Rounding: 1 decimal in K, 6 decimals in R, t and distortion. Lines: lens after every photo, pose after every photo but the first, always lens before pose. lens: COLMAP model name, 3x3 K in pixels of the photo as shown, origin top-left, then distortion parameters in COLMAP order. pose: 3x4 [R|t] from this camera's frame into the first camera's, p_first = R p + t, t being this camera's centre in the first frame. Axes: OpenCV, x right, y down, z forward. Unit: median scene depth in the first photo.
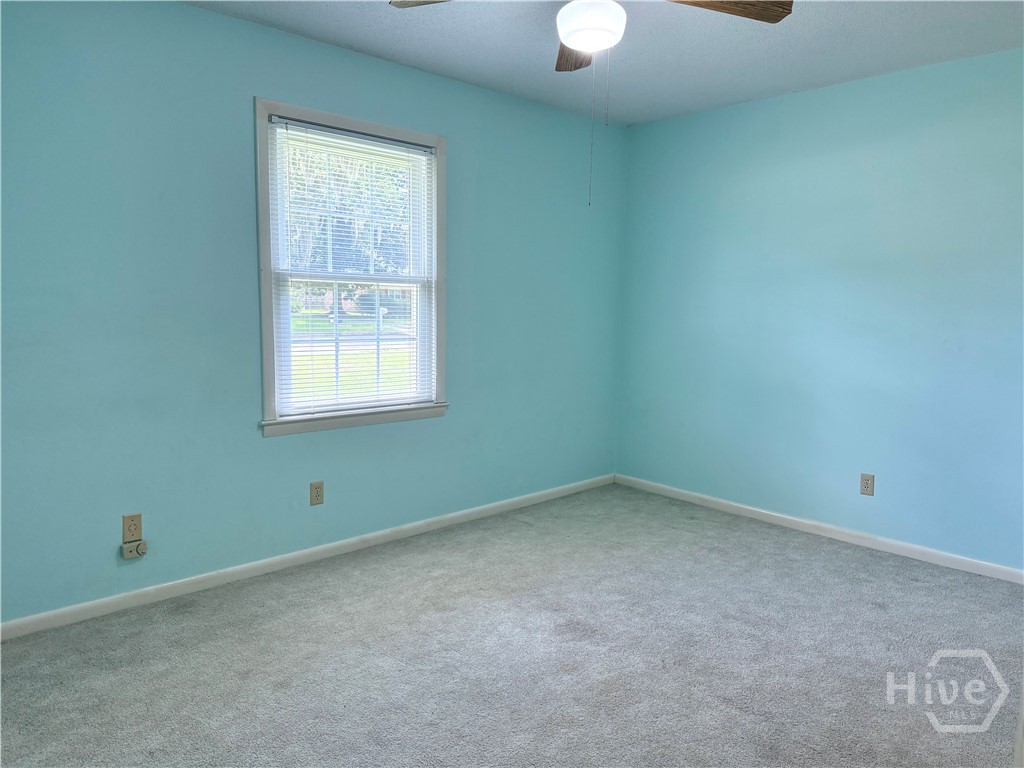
lens RADIAL K [[719.8, 0, 512.0], [0, 719.8, 384.0], [0, 0, 1]] dist [0.001504, 0.000585]
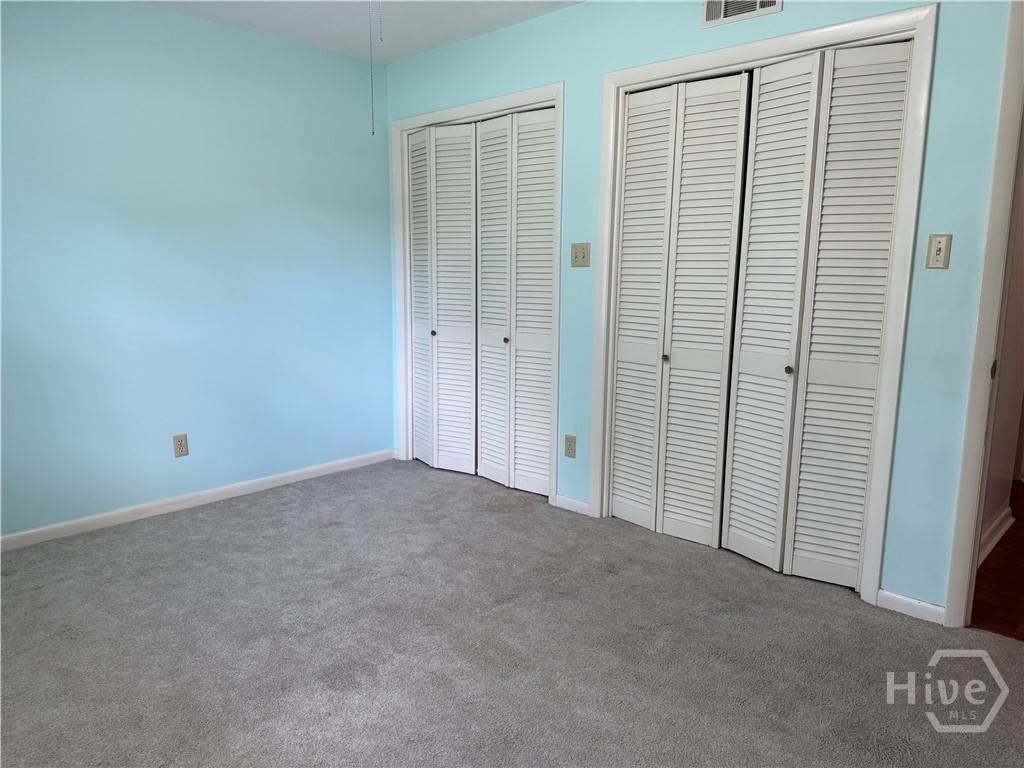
lens RADIAL K [[719.8, 0, 512.0], [0, 719.8, 384.0], [0, 0, 1]] dist [0.001504, 0.000585]
pose [[-0.075853, -0.177438, 0.981204, -0.525575], [0.106626, 0.976954, 0.184912, -0.080418], [-0.991402, 0.118648, -0.055185, 0.667782]]
